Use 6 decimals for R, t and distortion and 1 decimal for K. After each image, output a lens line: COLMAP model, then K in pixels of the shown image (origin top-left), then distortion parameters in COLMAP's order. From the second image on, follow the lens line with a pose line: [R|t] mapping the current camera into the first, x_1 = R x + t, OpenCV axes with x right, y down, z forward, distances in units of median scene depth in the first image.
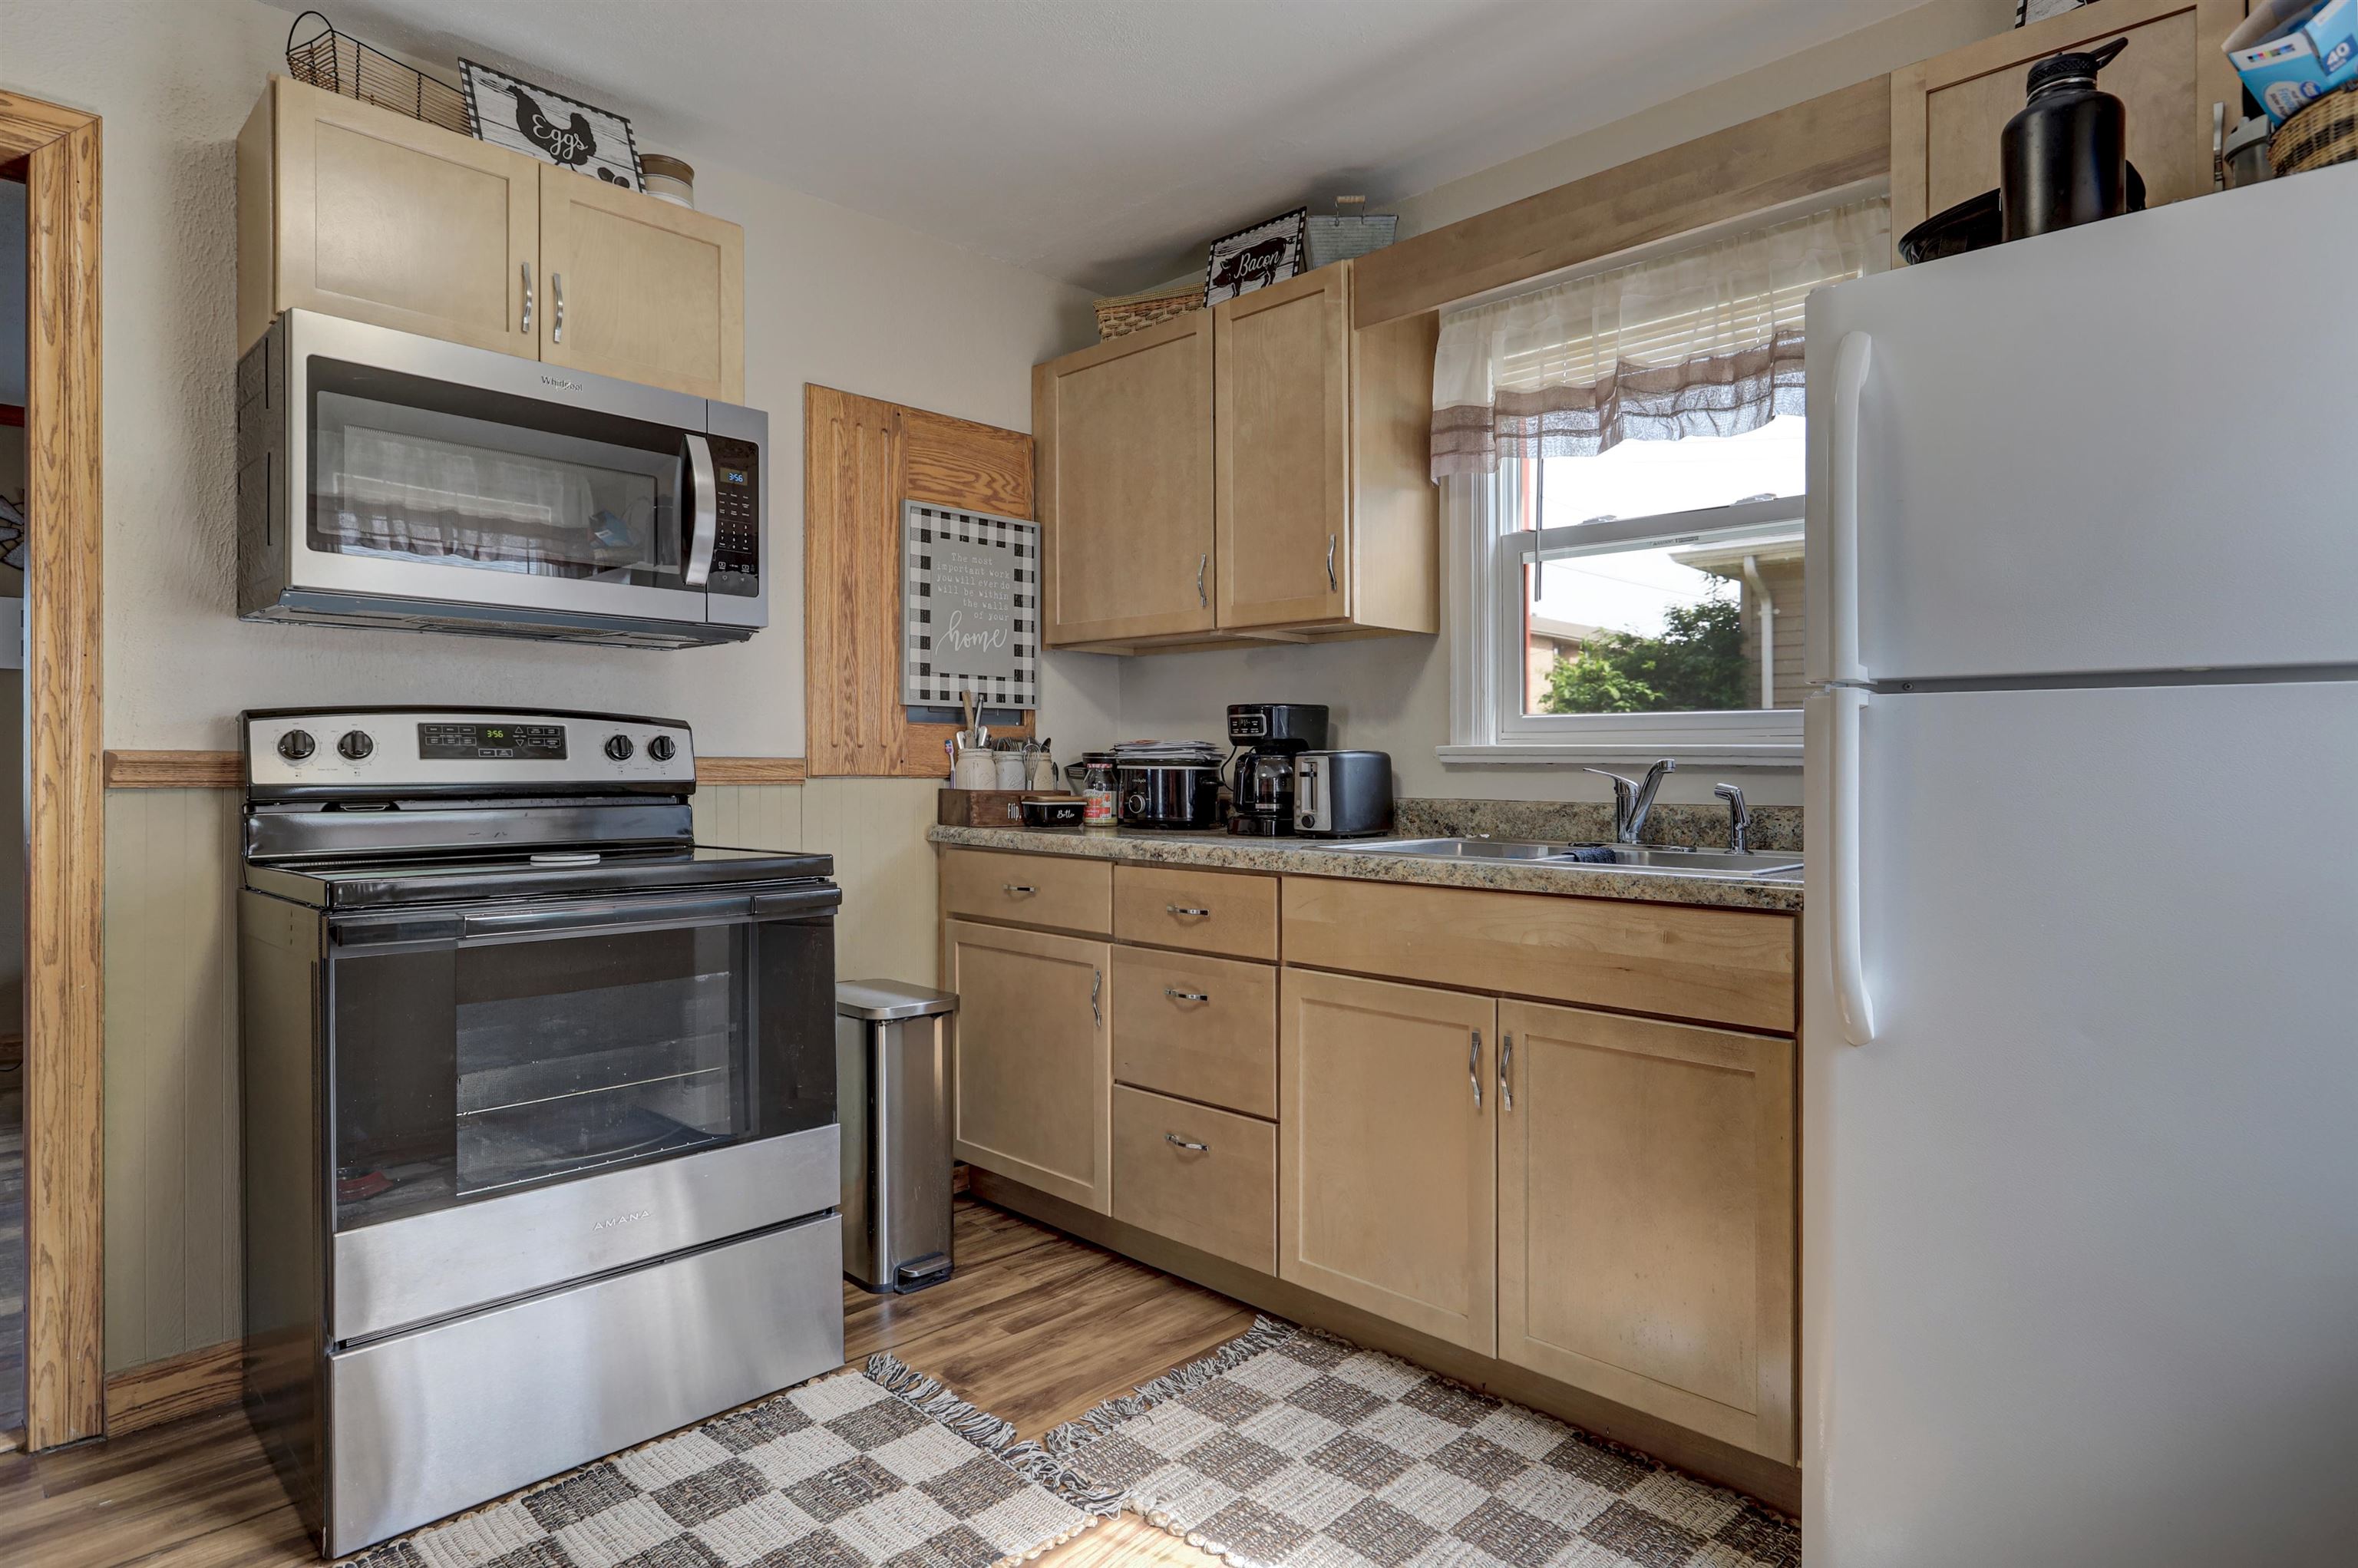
lens RADIAL K [[1269.8, 0, 1183.6], [0, 1269.8, 776.7], [0, 0, 1]] dist [-0.003298, -0.000025]
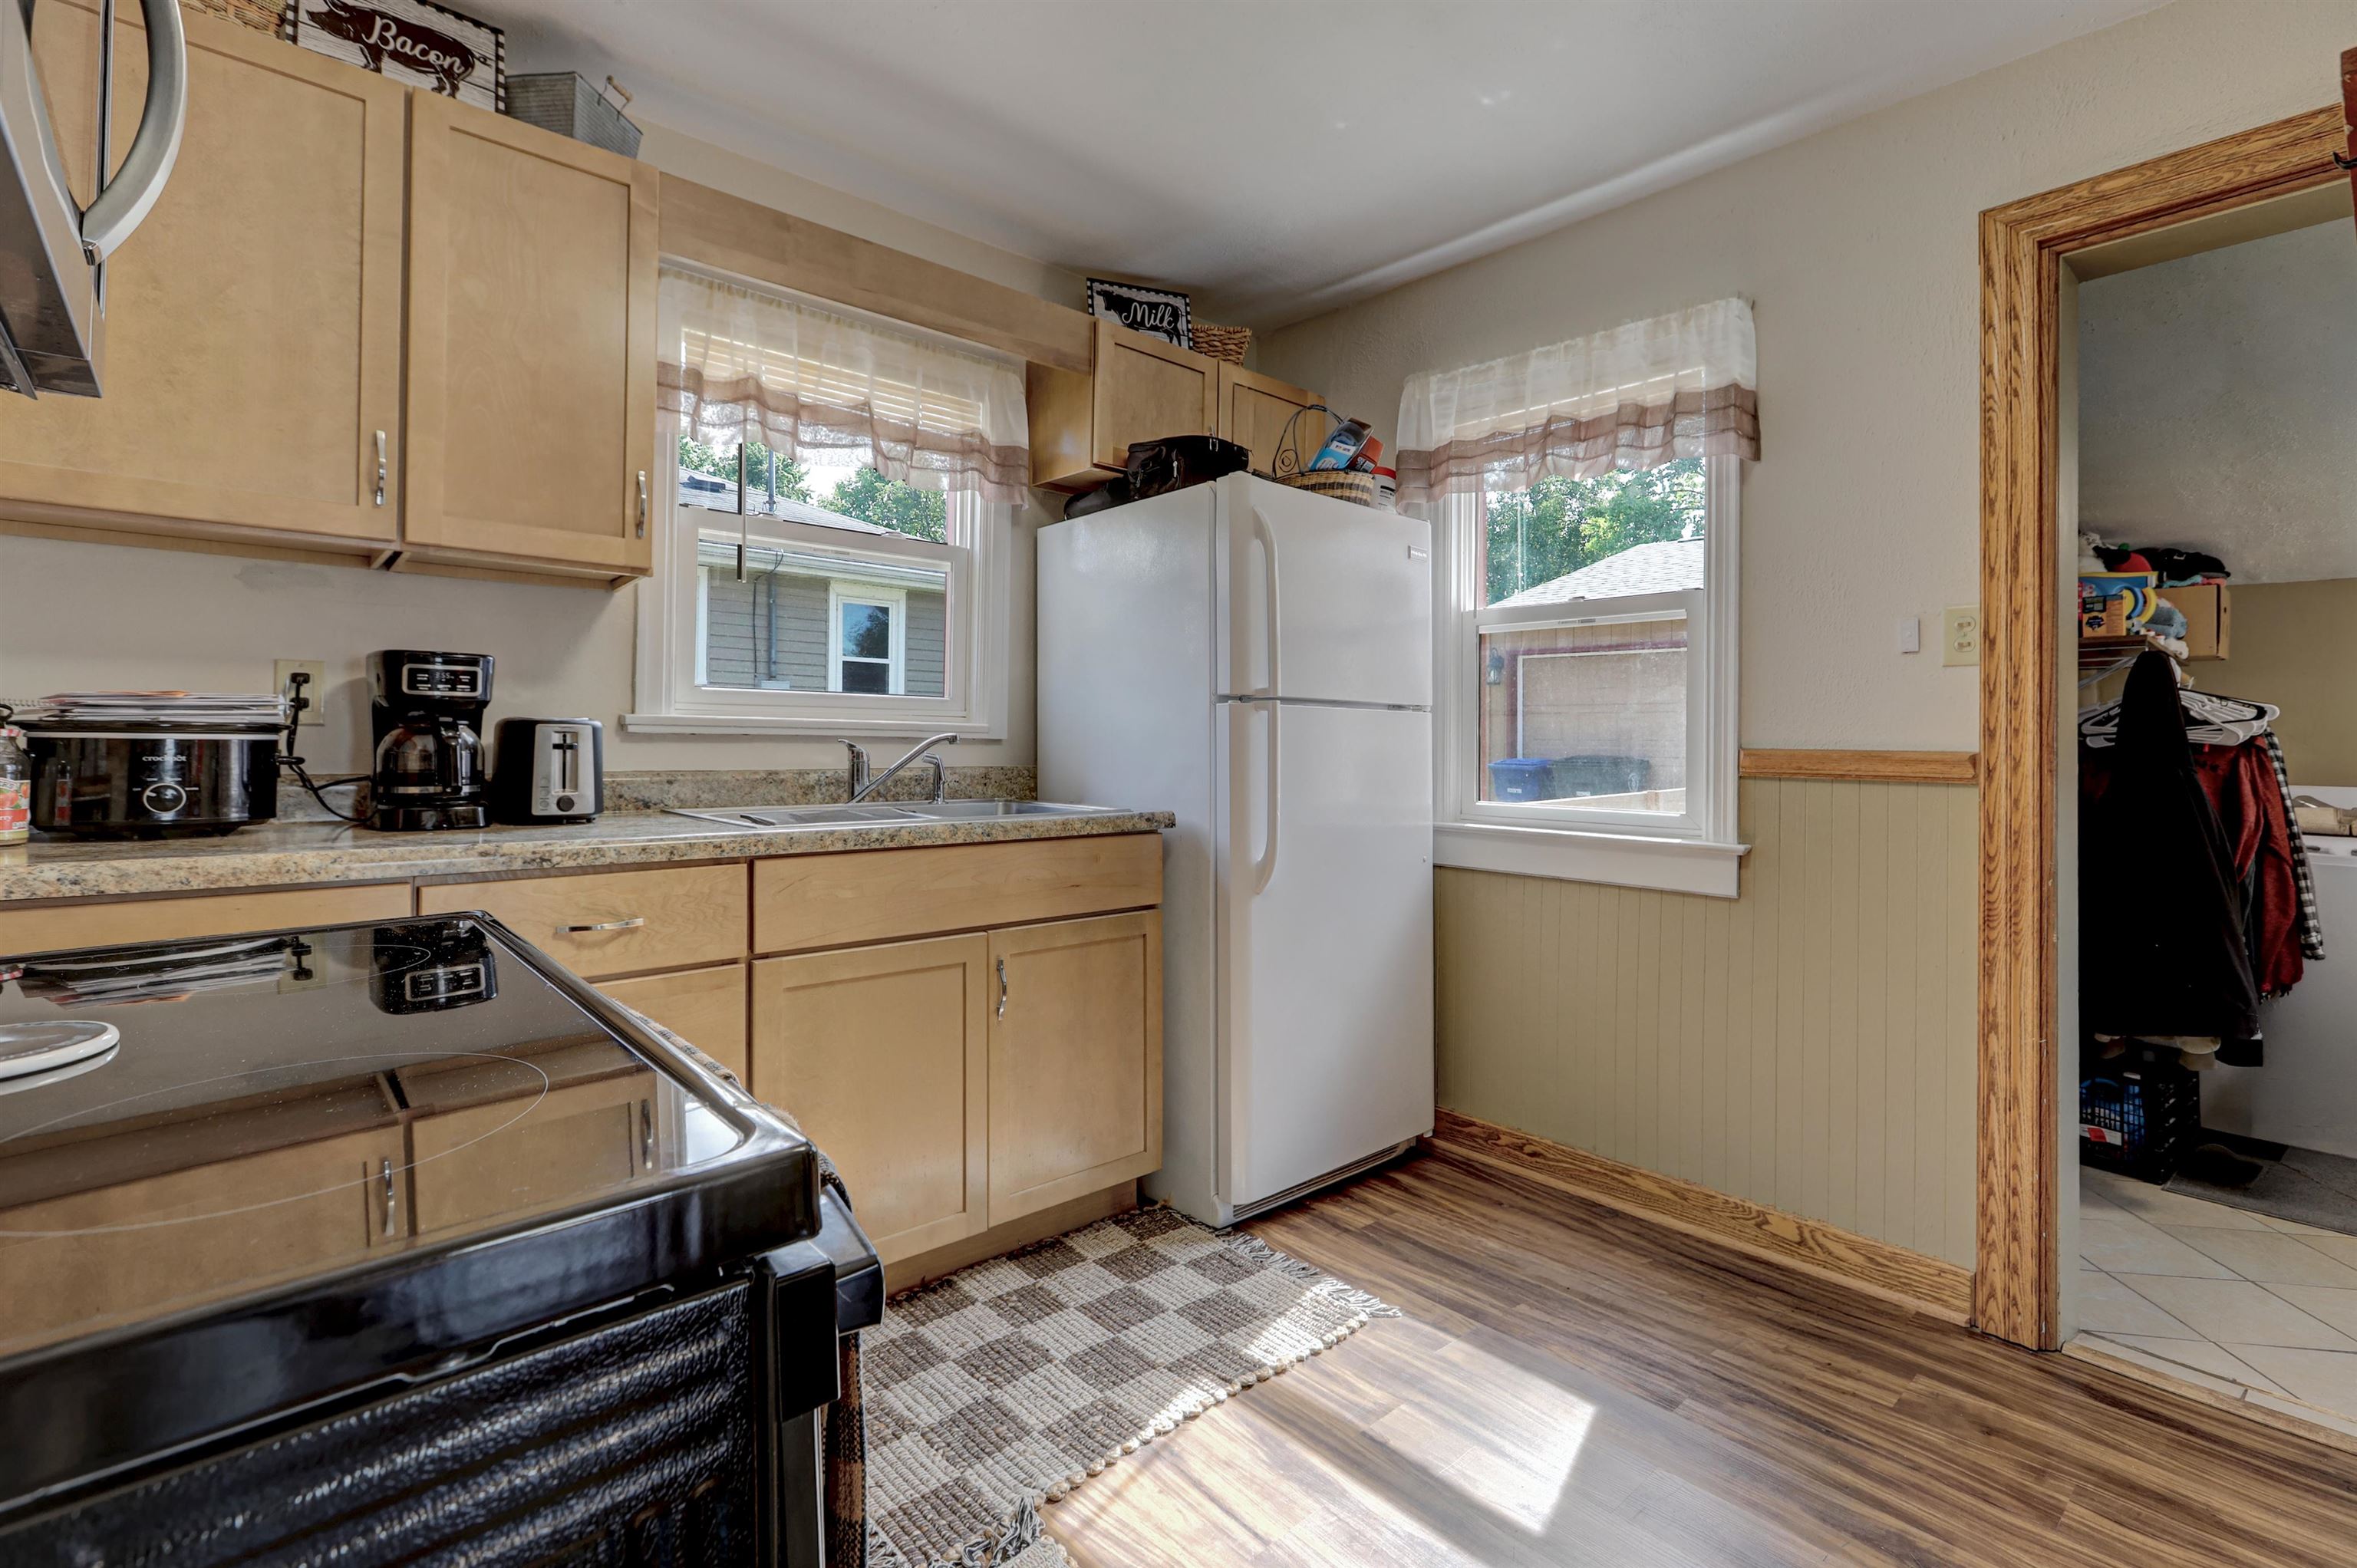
lens RADIAL K [[1064.5, 0, 1197.3], [0, 1064.5, 731.2], [0, 0, 1]] dist [-0.001718, -0.000142]
pose [[0.057973, 0.007805, 0.998288, -0.659437], [-0.000453, 0.999970, -0.007792, -0.007673], [-0.998318, -0.000001, 0.057975, 0.644391]]
